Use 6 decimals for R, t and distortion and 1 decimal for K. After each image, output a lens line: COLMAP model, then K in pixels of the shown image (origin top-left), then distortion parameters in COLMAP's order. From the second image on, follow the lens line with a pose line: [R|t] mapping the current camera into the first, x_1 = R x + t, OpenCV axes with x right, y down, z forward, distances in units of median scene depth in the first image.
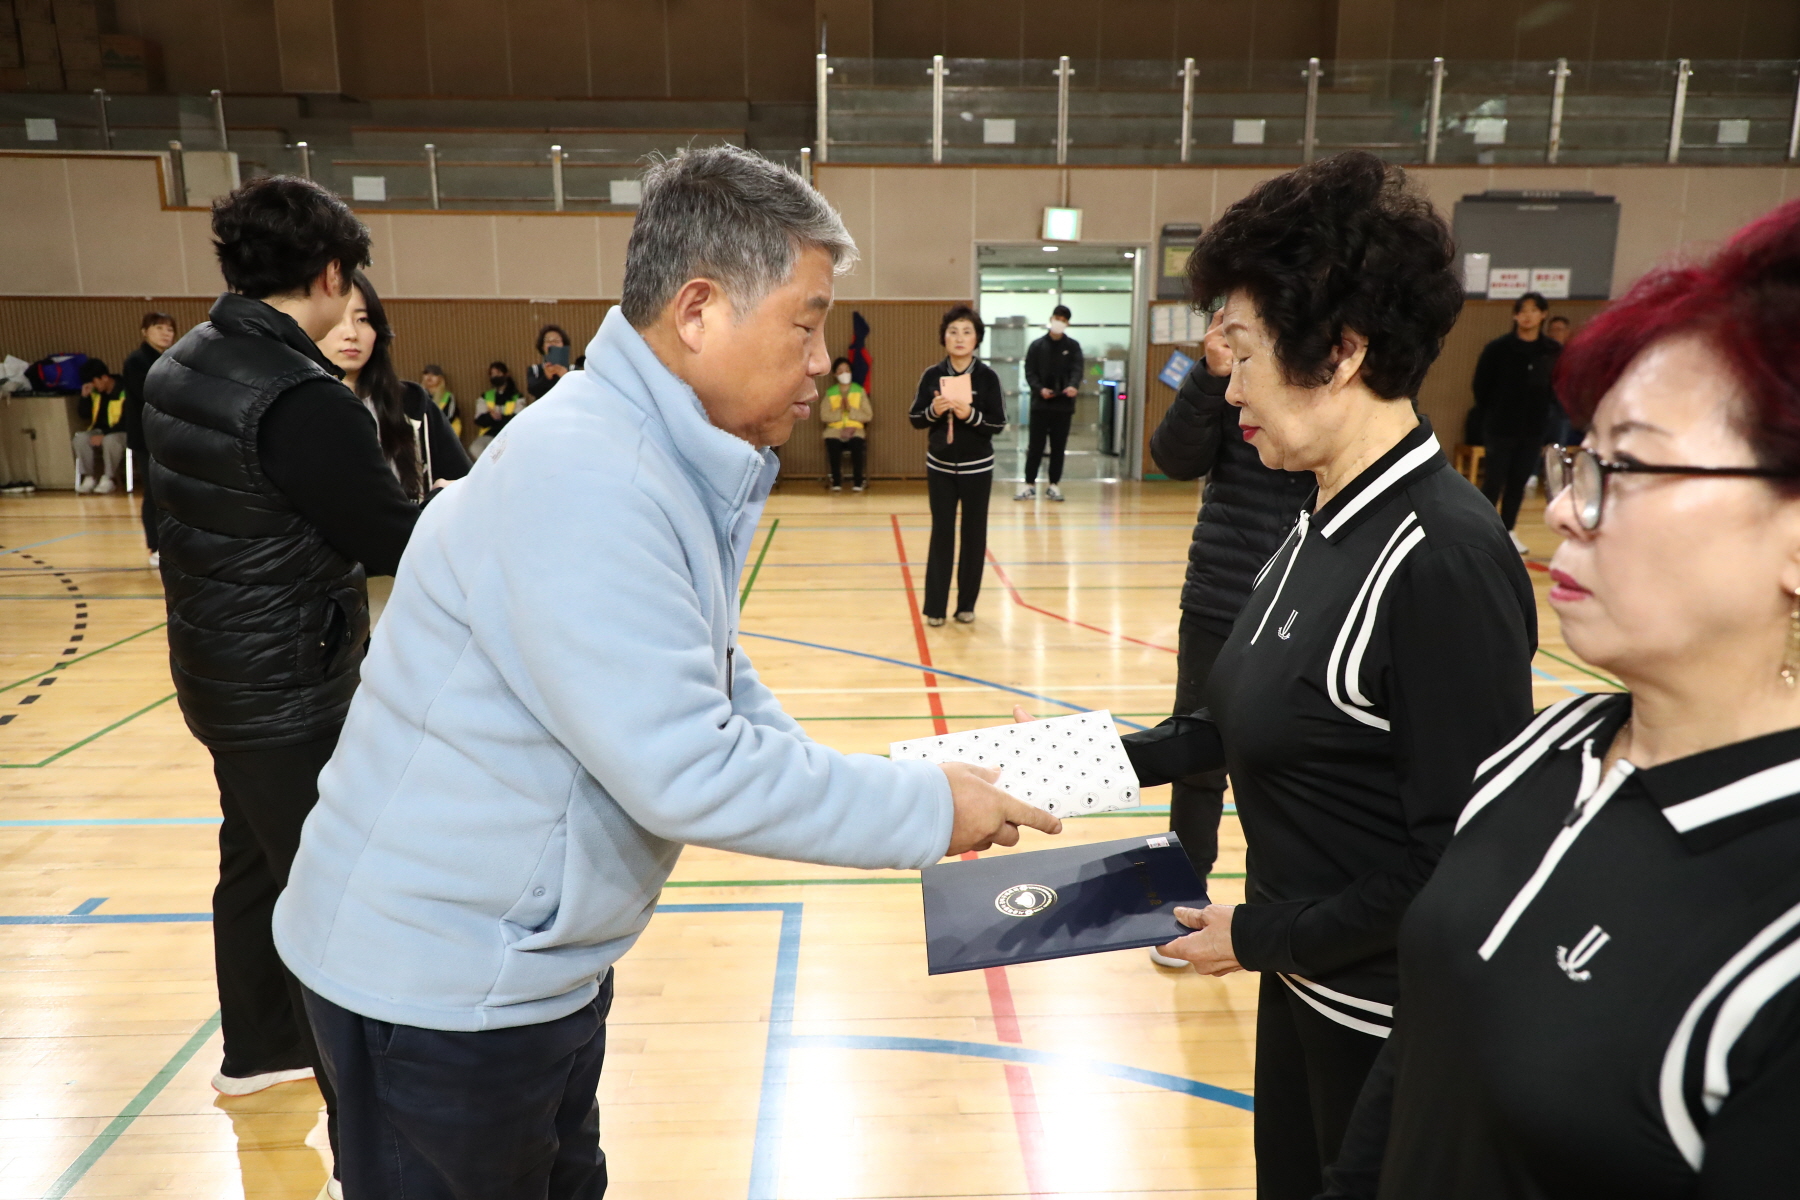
lens RADIAL K [[1249.6, 0, 909.3], [0, 1249.6, 604.4], [0, 0, 1]] dist [0.007365, 0.001554]
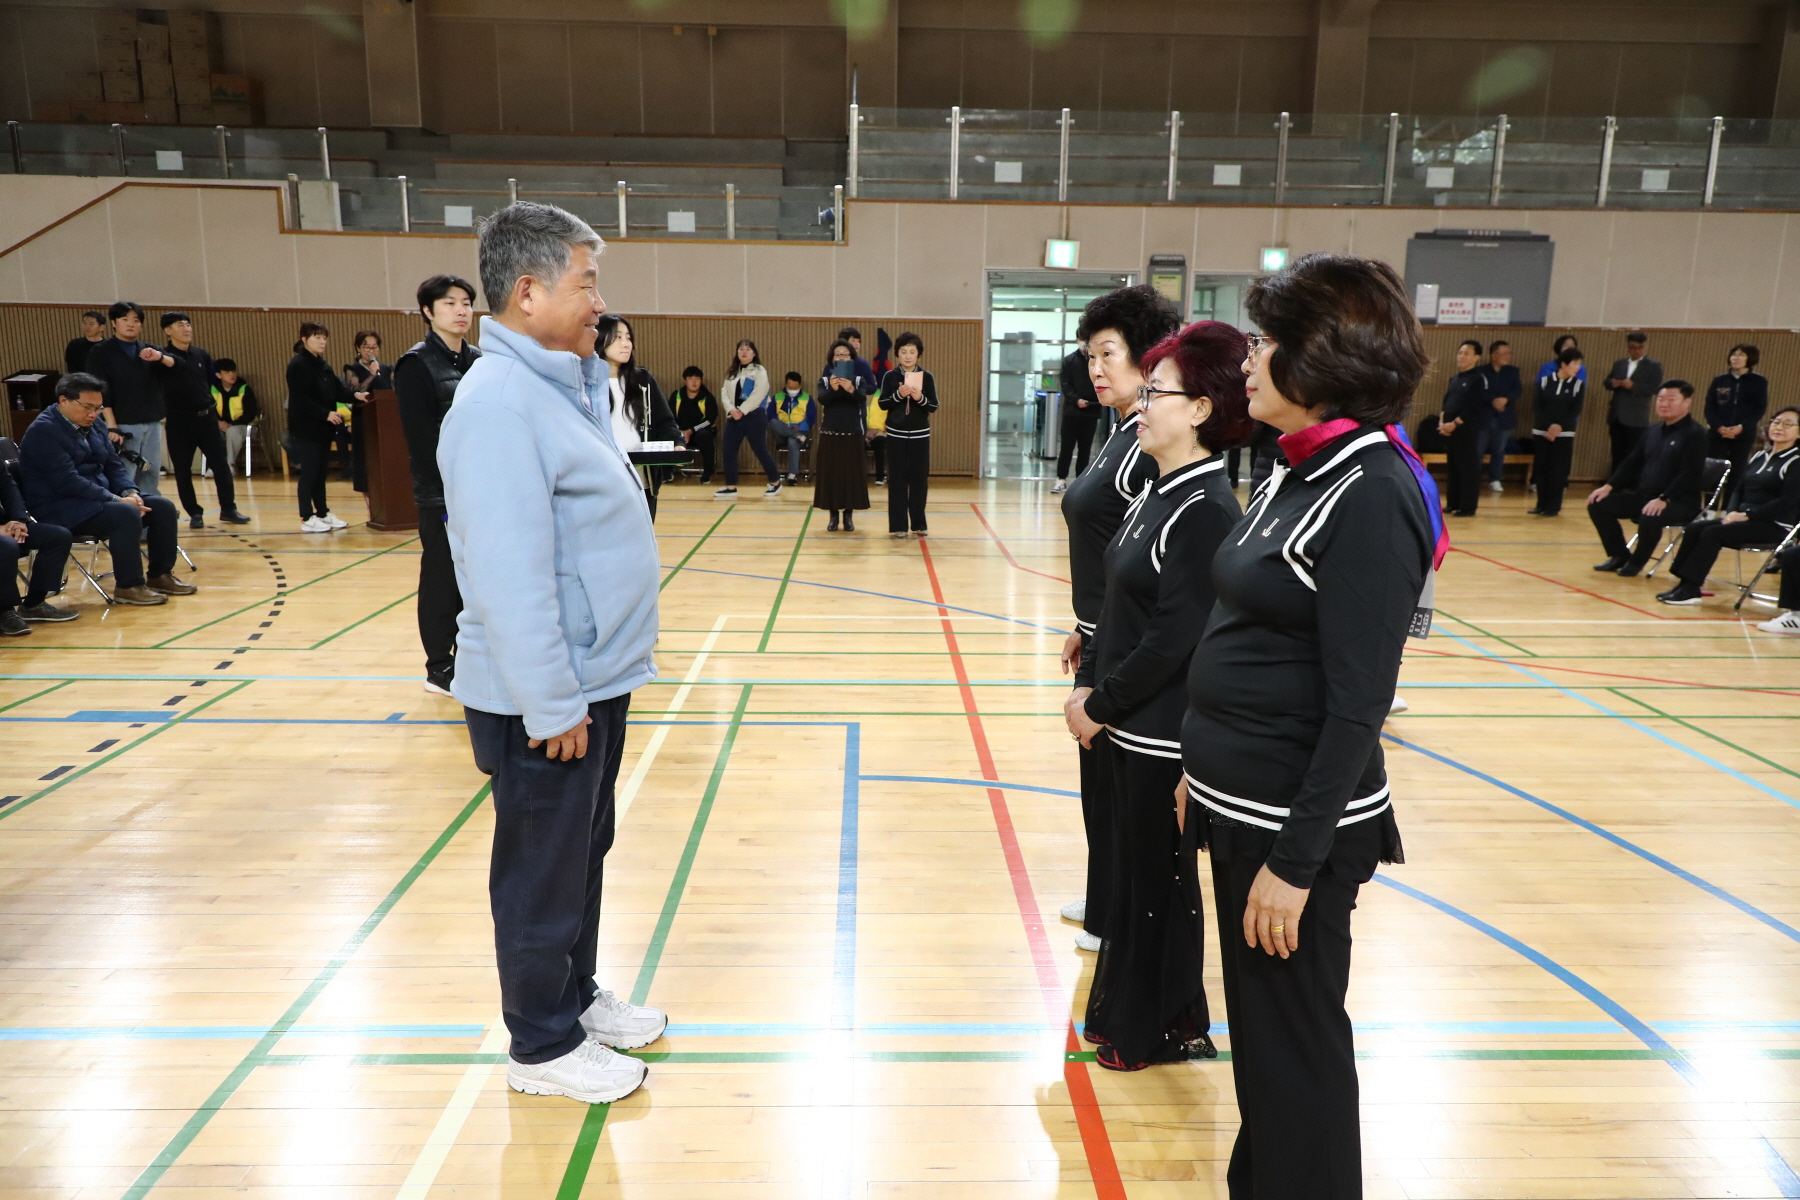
lens RADIAL K [[1257.2, 0, 906.2], [0, 1257.2, 605.3], [0, 0, 1]] dist [0.005496, 0.000930]
pose [[0.999846, 0.014614, -0.009714, -0.004218], [-0.014708, 0.999845, -0.009697, 0.029357], [0.009571, 0.009838, 0.999906, -0.143613]]
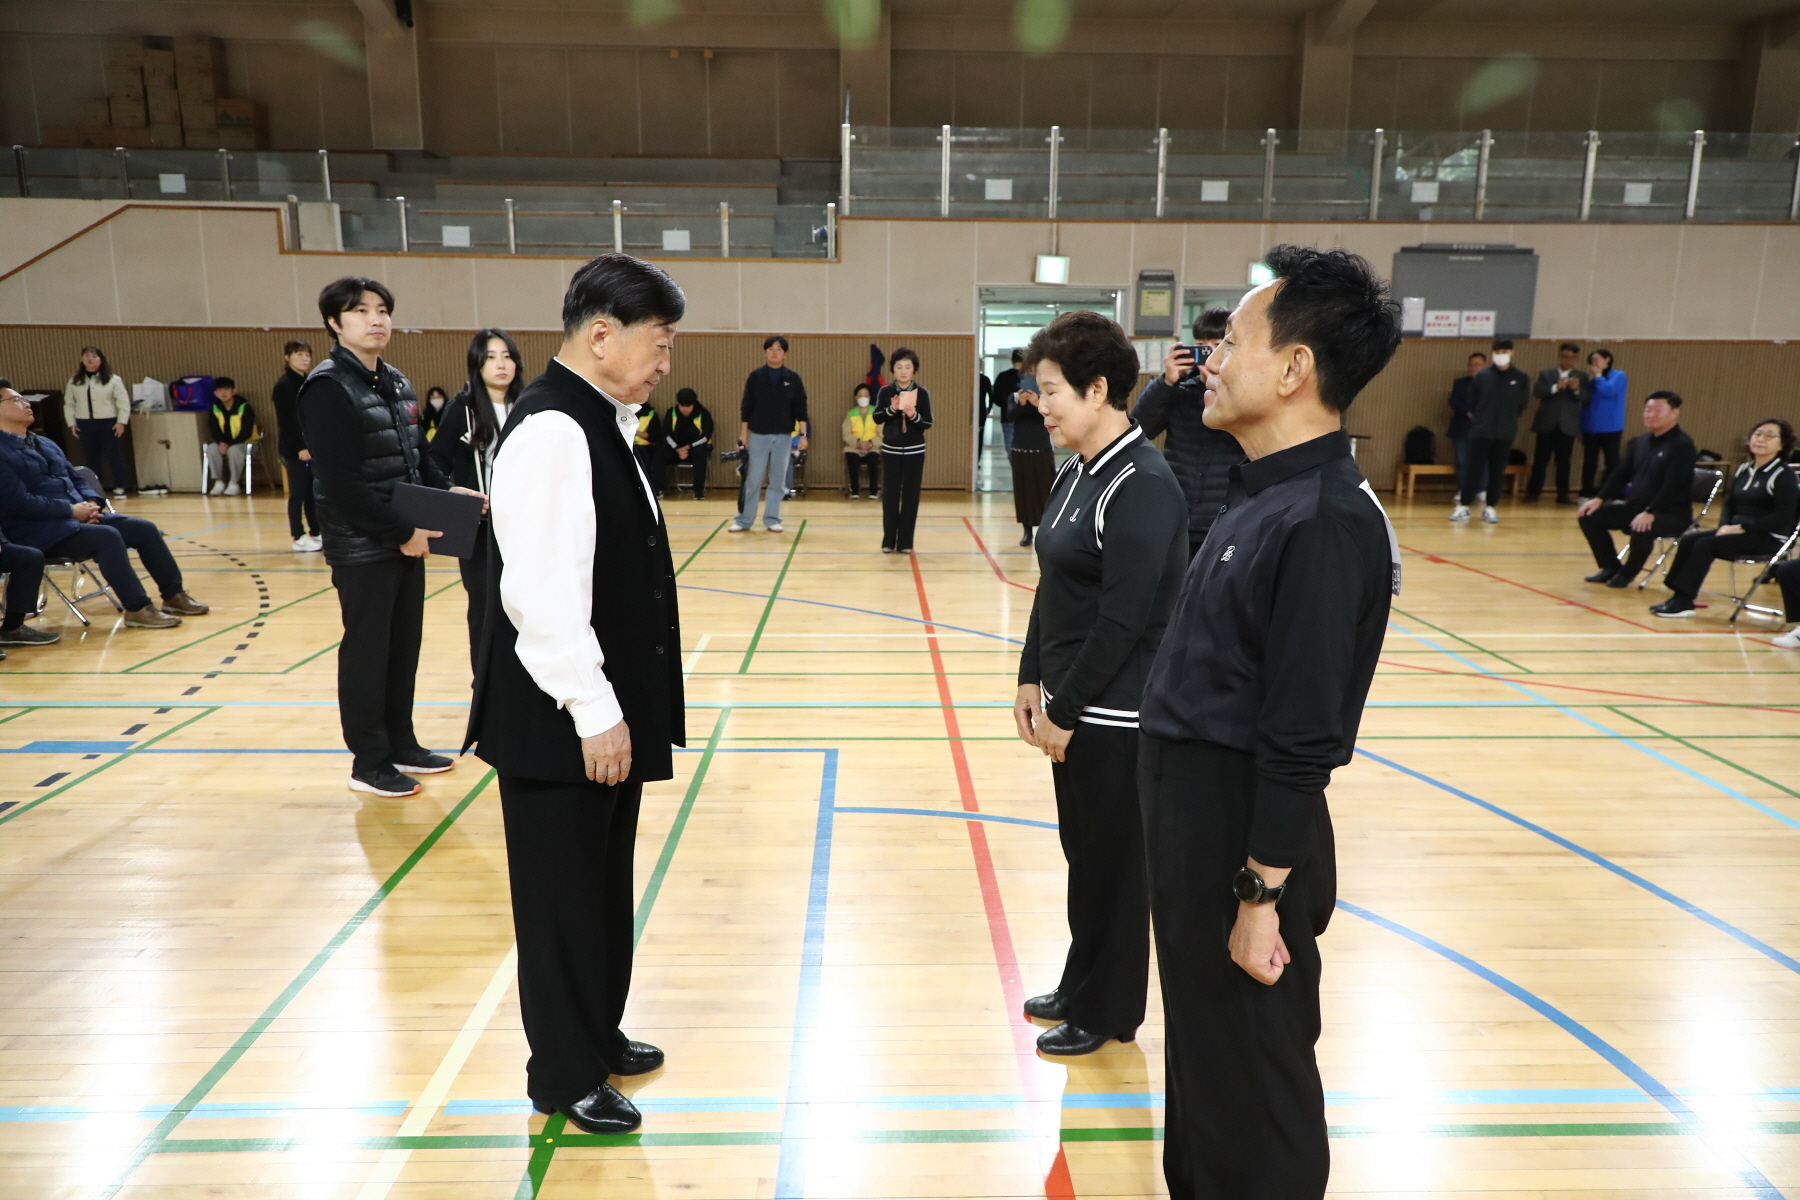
lens RADIAL K [[1217.3, 0, 907.2], [0, 1217.3, 602.5], [0, 0, 1]] dist [0.005506, 0.000770]
pose [[0.999904, 0.008826, -0.010689, 0.002697], [-0.009016, 0.999801, -0.017794, 0.024237], [0.010530, 0.017889, 0.999785, -0.119002]]
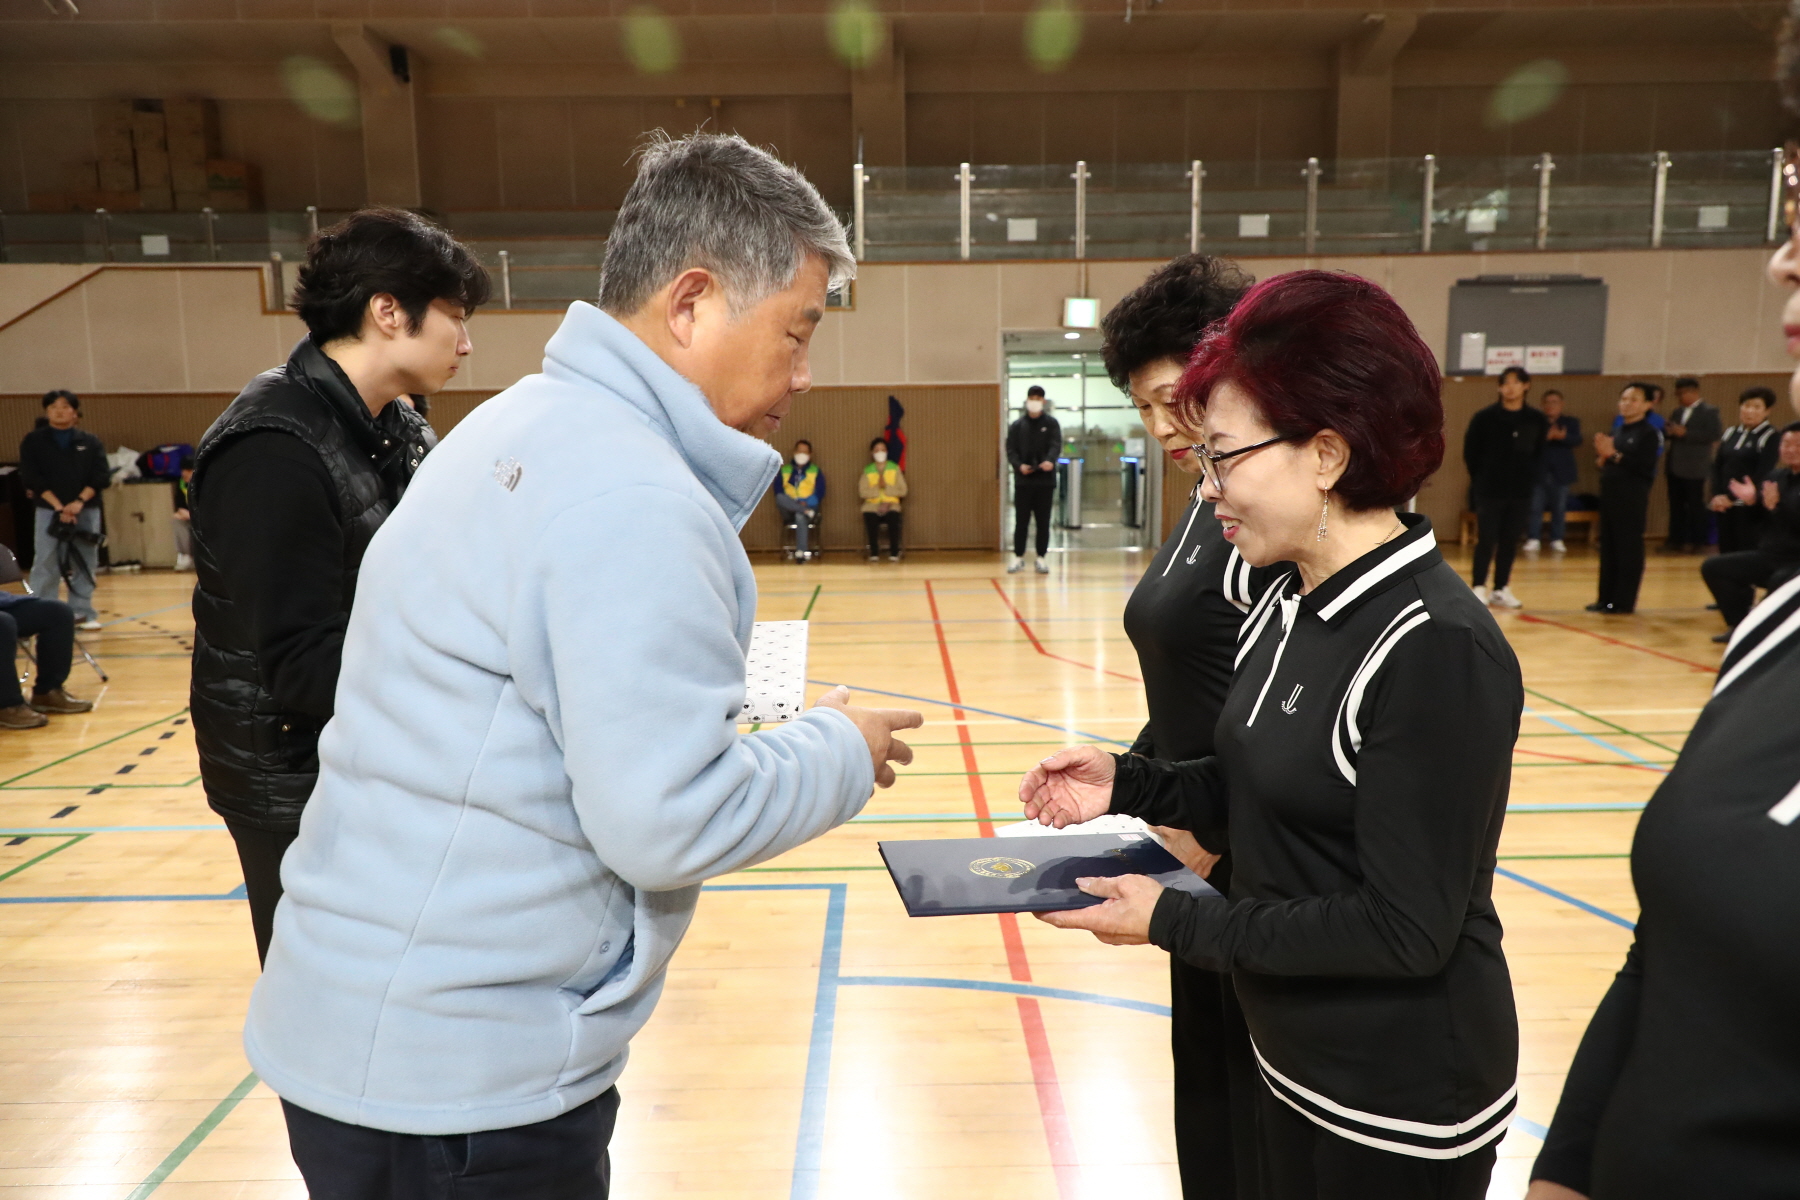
lens RADIAL K [[1222.5, 0, 907.6], [0, 1222.5, 603.2], [0, 0, 1]] dist [0.007746, 0.003533]
pose [[0.999474, -0.009599, -0.030967, 0.002359], [0.007530, 0.997775, -0.066251, 0.014541], [0.031534, 0.065983, 0.997322, -0.040129]]
